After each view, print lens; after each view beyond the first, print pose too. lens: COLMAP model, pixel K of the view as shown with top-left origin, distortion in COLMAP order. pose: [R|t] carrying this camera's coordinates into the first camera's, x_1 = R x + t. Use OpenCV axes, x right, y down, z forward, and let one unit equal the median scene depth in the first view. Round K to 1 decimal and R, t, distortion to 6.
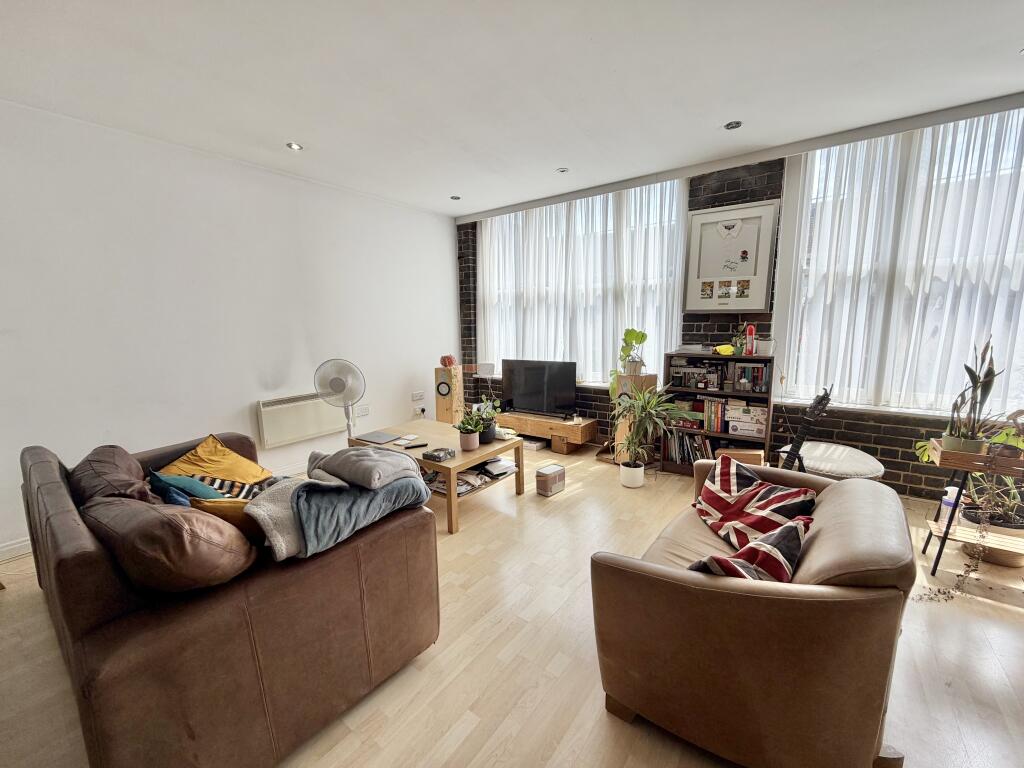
lens RADIAL K [[406.7, 0, 511.9], [0, 406.7, 379.5], [0, 0, 1]] dist [0.000332, 0.000117]
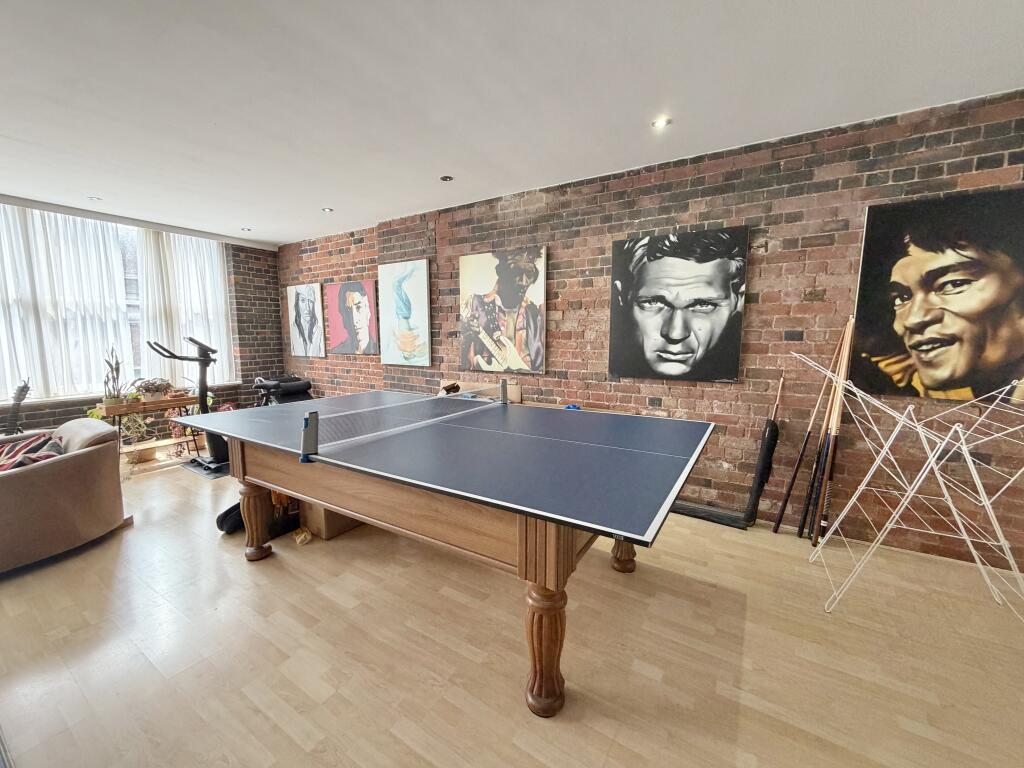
lens RADIAL K [[406.7, 0, 510.0], [0, 406.7, 385.6], [0, 0, 1]] dist [0.000332, 0.000117]
pose [[-0.093806, -0.105257, 0.990011, -0.684582], [0.143061, 0.982651, 0.118030, 0.094818], [-0.985258, 0.152703, -0.077120, -0.497518]]
